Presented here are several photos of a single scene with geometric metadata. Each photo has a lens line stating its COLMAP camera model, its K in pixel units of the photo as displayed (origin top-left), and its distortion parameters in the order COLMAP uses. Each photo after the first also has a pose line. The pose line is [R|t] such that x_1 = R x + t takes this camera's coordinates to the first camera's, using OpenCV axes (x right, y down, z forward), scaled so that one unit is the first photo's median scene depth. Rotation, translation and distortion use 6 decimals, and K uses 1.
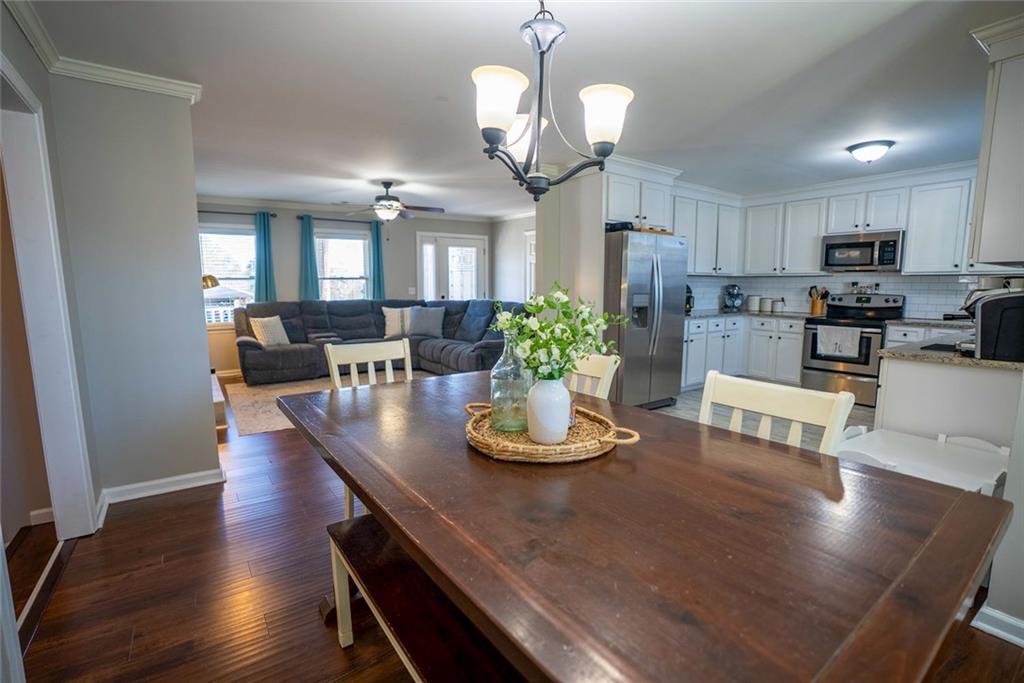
lens RADIAL K [[476.1, 0, 511.8], [0, 476.1, 345.9], [0, 0, 1]] dist [-0.068447, 0.026004]
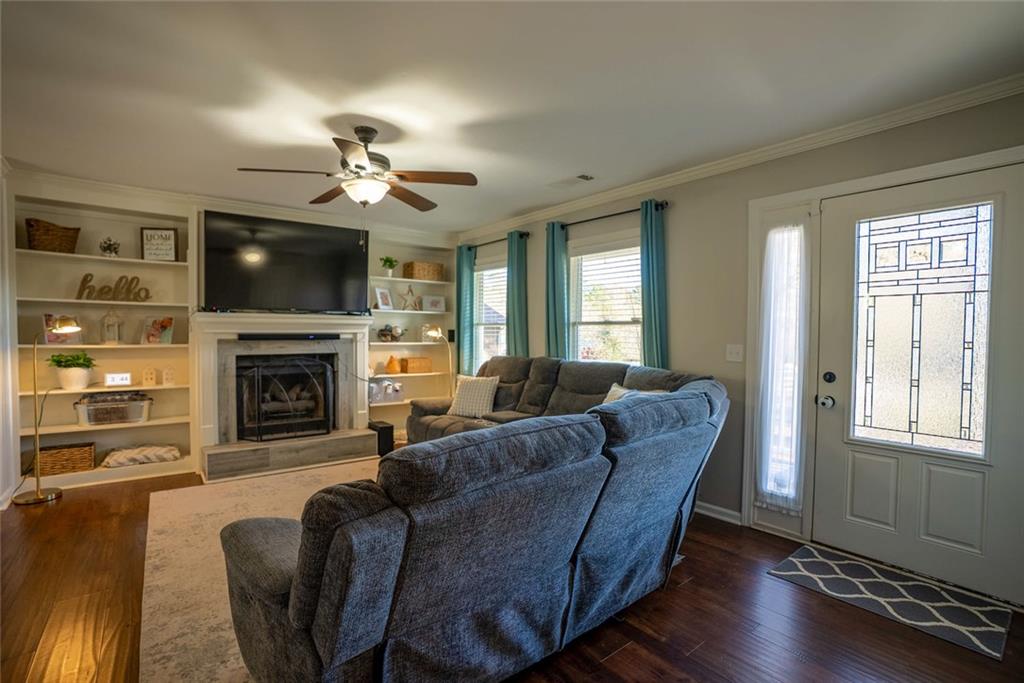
lens RADIAL K [[476.1, 0, 511.8], [0, 476.1, 345.9], [0, 0, 1]] dist [-0.068447, 0.026004]
pose [[0.057758, 0.032489, -0.997802, 0.251310], [-0.137487, 0.990206, 0.024283, -0.154562], [0.988818, 0.135782, 0.061659, 1.157430]]
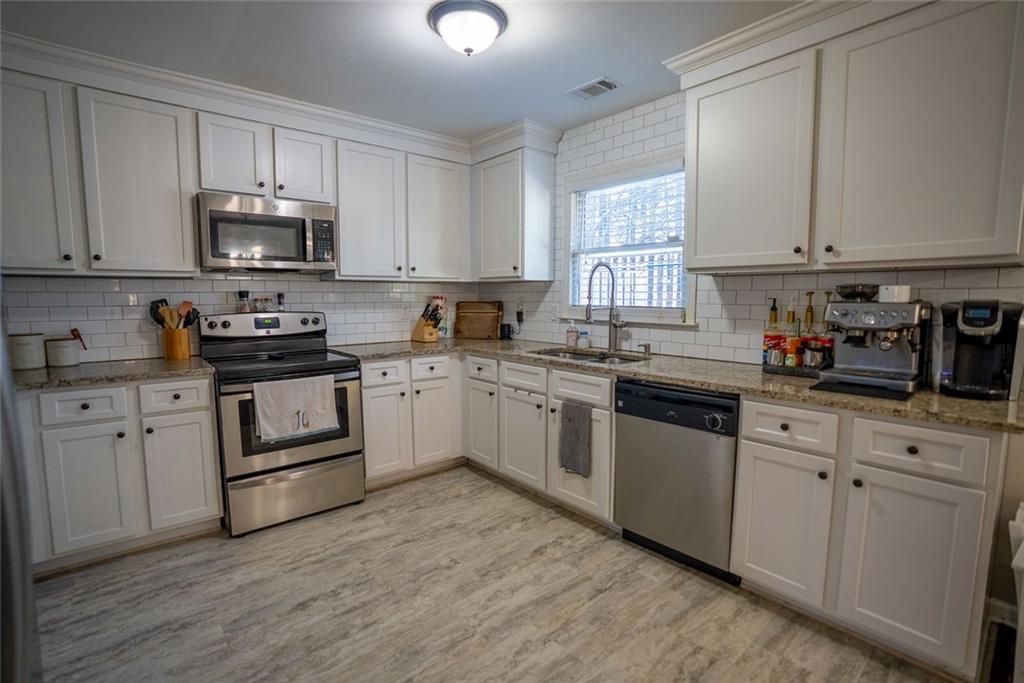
lens RADIAL K [[476.1, 0, 511.8], [0, 476.1, 345.9], [0, 0, 1]] dist [-0.068447, 0.026004]
pose [[-0.091997, -0.101608, 0.990562, 0.169518], [0.129665, 0.985088, 0.113089, -0.096187], [-0.987281, 0.138845, -0.077450, 0.741882]]
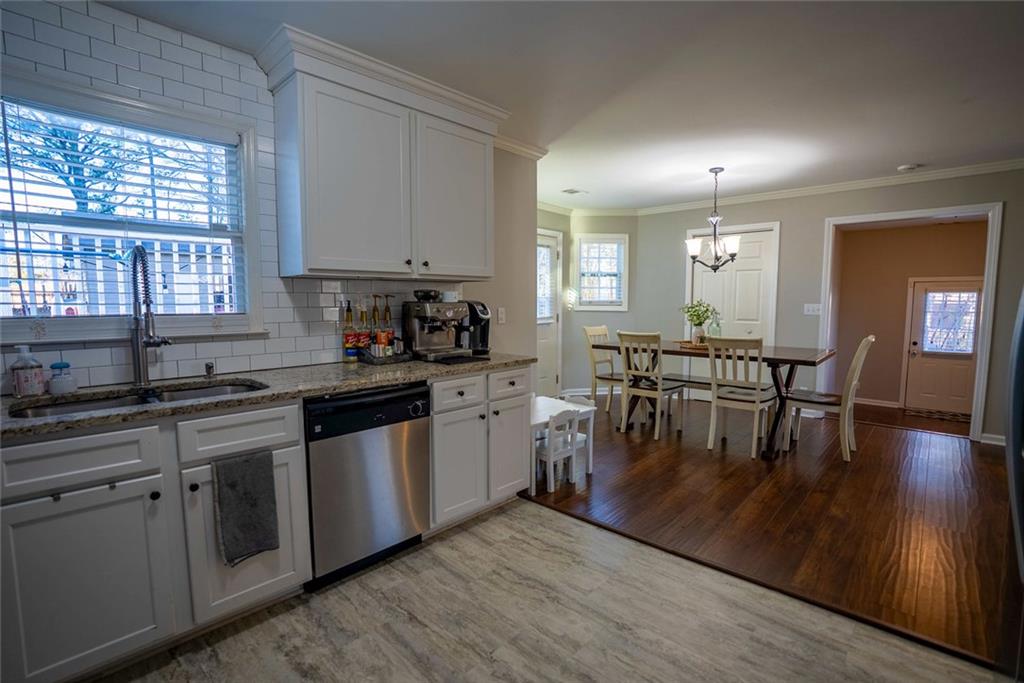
lens RADIAL K [[476.1, 0, 511.8], [0, 476.1, 345.9], [0, 0, 1]] dist [-0.068447, 0.026004]
pose [[-0.979186, 0.019990, -0.201976, 0.508785], [-0.025408, 0.975236, 0.219704, -0.124664], [0.201366, 0.220263, -0.954430, 0.969547]]
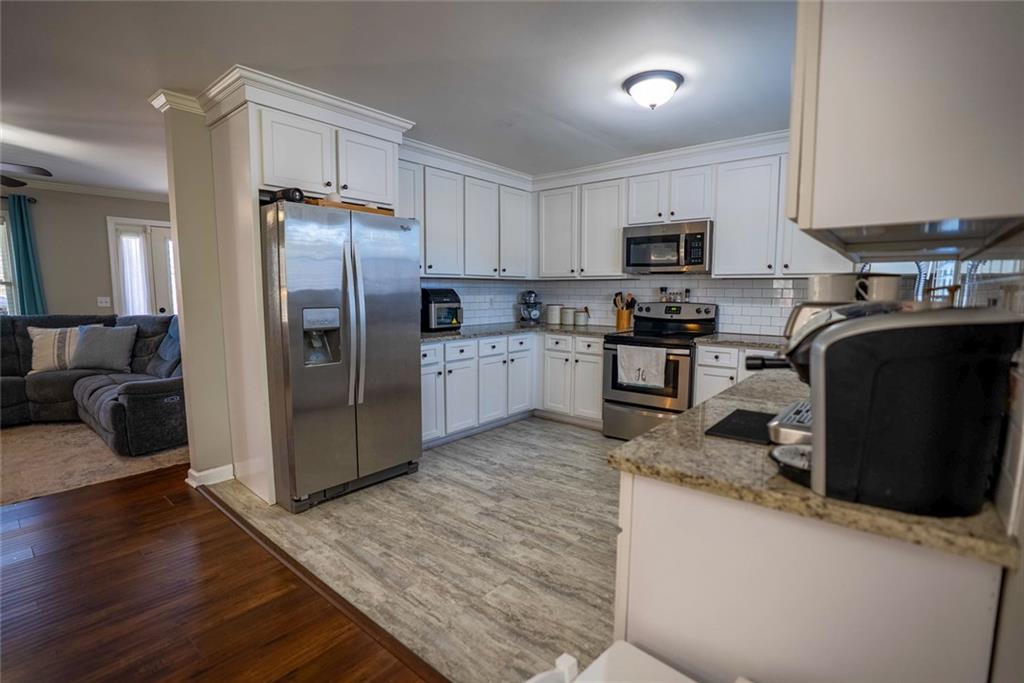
lens RADIAL K [[476.1, 0, 511.8], [0, 476.1, 345.9], [0, 0, 1]] dist [-0.068447, 0.026004]
pose [[0.966623, -0.027026, 0.254772, 0.286816], [0.030487, 0.999489, -0.009644, -0.038844], [-0.254381, 0.017090, 0.966953, 0.290168]]
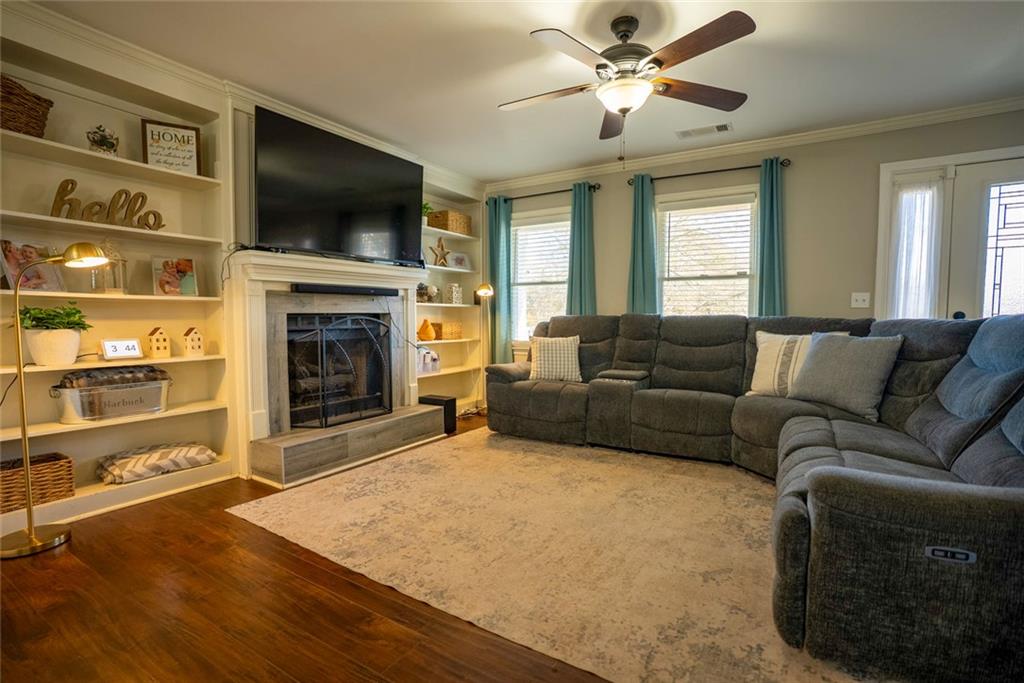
lens RADIAL K [[476.1, 0, 511.8], [0, 476.1, 345.9], [0, 0, 1]] dist [-0.068447, 0.026004]
pose [[0.397886, 0.058738, -0.915553, 0.088343], [-0.119064, 0.992815, 0.011952, -0.056989], [0.909676, 0.104254, 0.402020, 0.775502]]
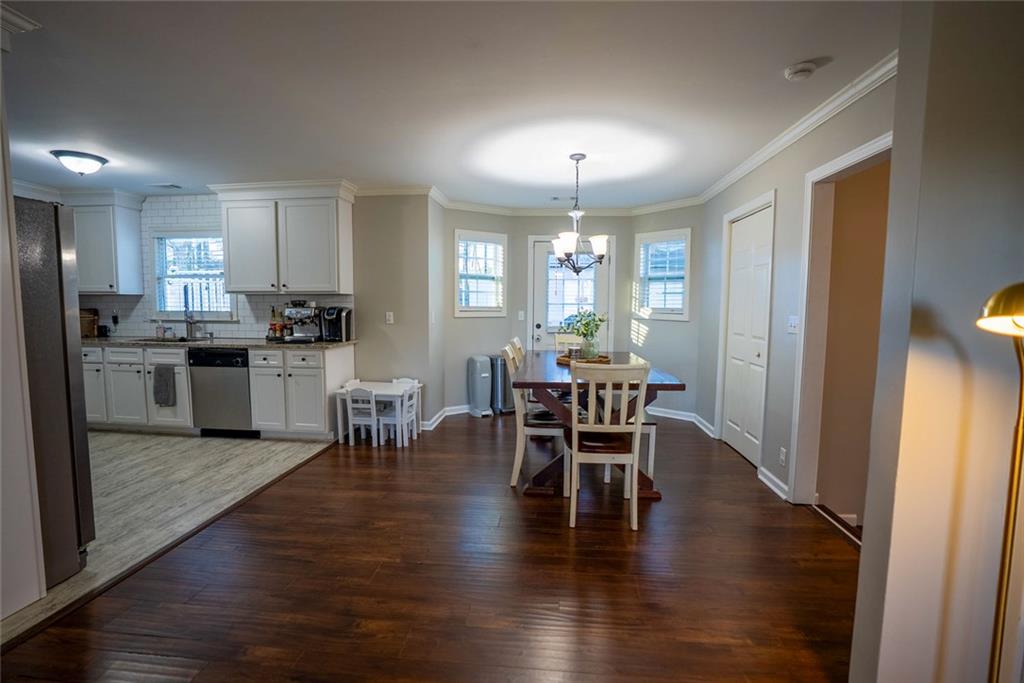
lens RADIAL K [[476.1, 0, 511.8], [0, 476.1, 345.9], [0, 0, 1]] dist [-0.068447, 0.026004]
pose [[-0.756615, -0.061371, 0.650974, -0.362473], [0.078592, 0.979832, 0.183720, -0.113877], [-0.649120, 0.190167, -0.736532, 0.844926]]
